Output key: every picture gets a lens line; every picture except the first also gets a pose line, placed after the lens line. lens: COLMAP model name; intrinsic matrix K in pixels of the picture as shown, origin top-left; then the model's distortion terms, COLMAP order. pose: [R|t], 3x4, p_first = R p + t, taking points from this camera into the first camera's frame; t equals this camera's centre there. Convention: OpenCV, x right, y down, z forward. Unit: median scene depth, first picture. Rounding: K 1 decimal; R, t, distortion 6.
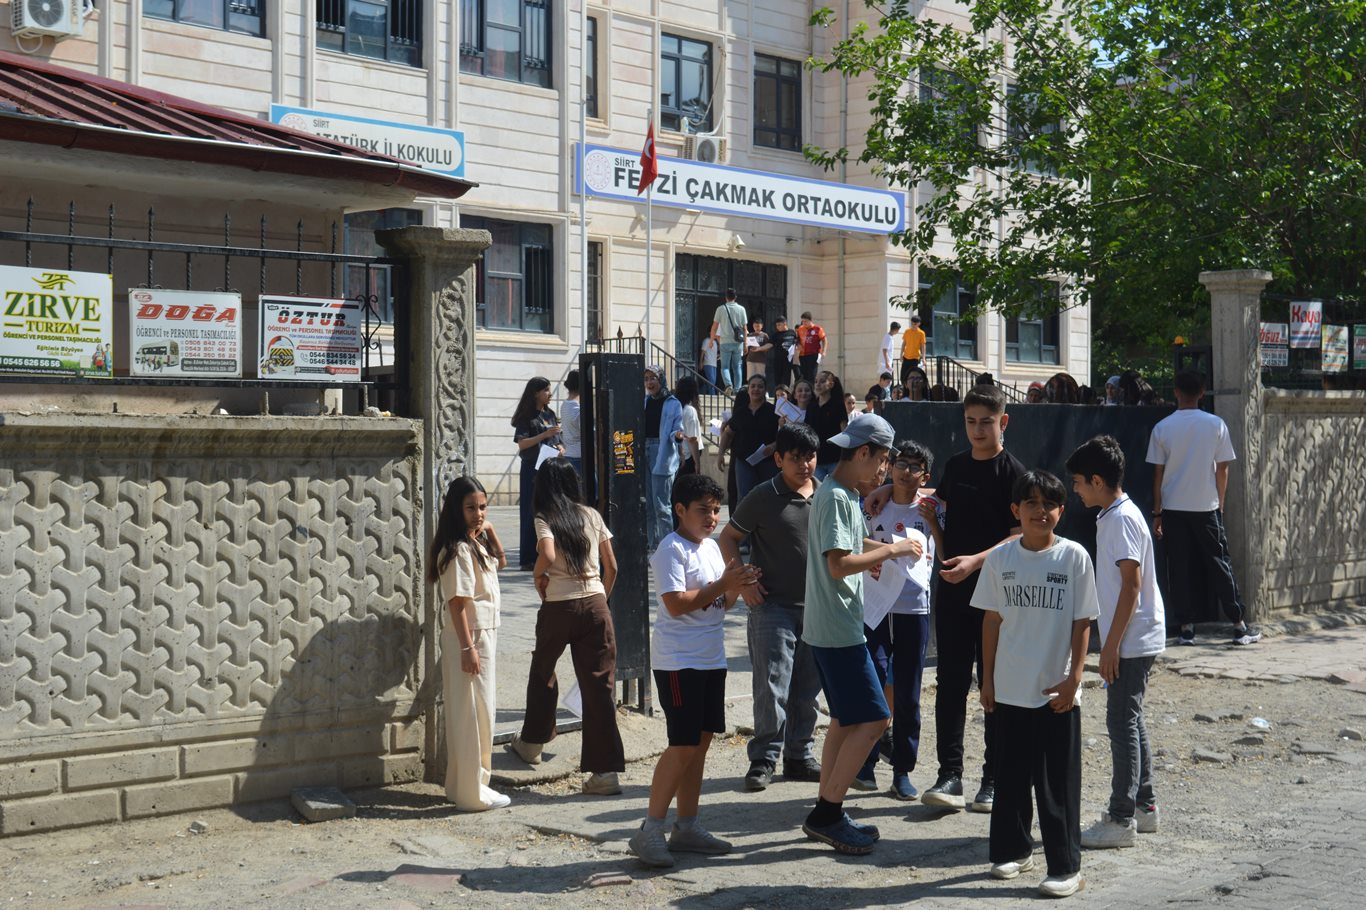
lens RADIAL K [[2220.9, 0, 697.1], [0, 2220.9, 439.3], [0, 0, 1]] dist [-0.006435, 0.029323]
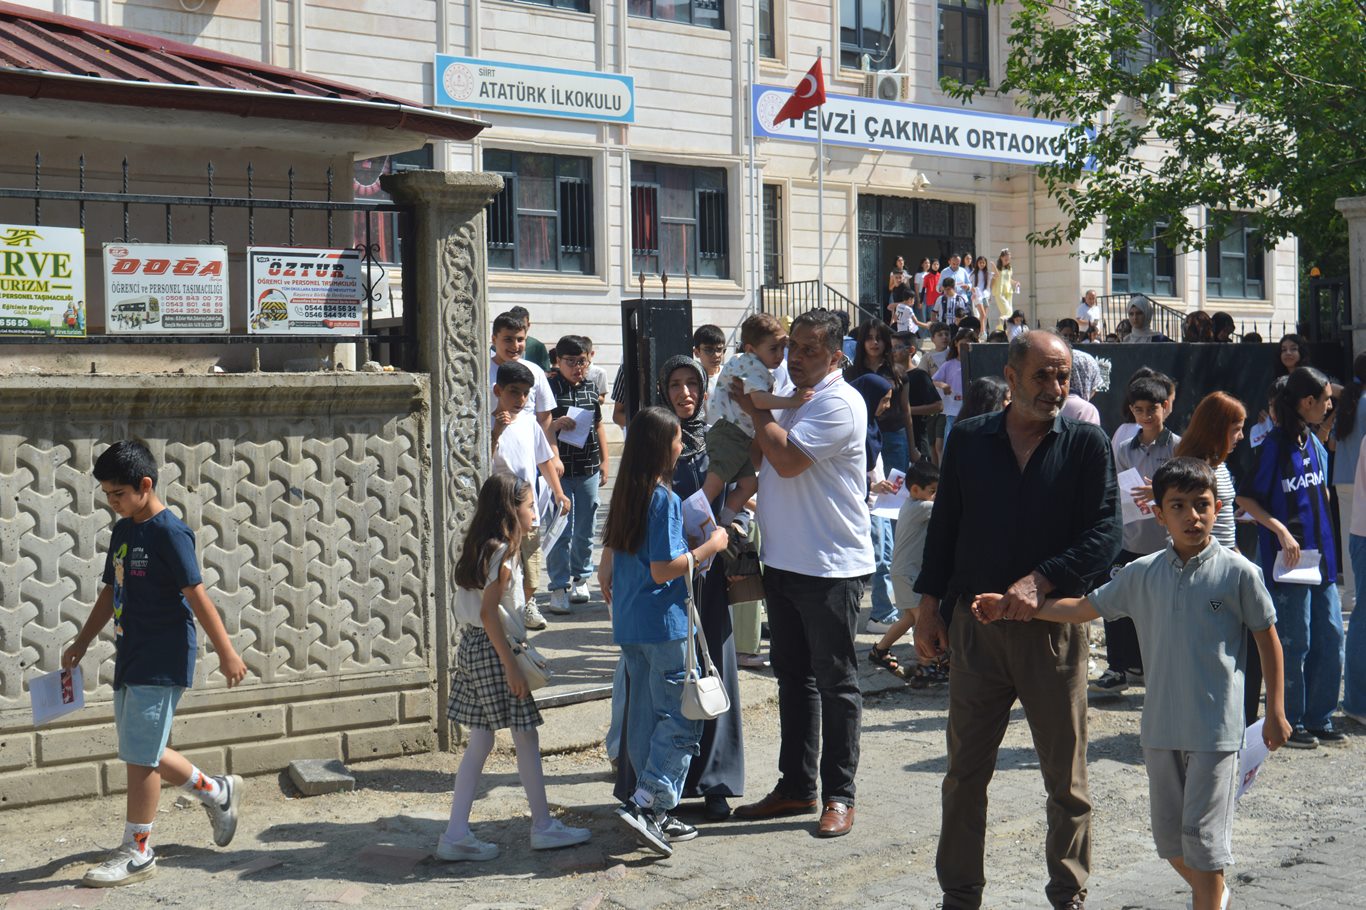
lens RADIAL K [[2220.9, 0, 697.1], [0, 2220.9, 439.3], [0, 0, 1]] dist [-0.006435, 0.029323]
pose [[0.994393, -0.014049, -0.104811, 0.090943], [0.016673, 0.999568, 0.024198, -0.001834], [0.104426, -0.025810, 0.994198, 0.063795]]
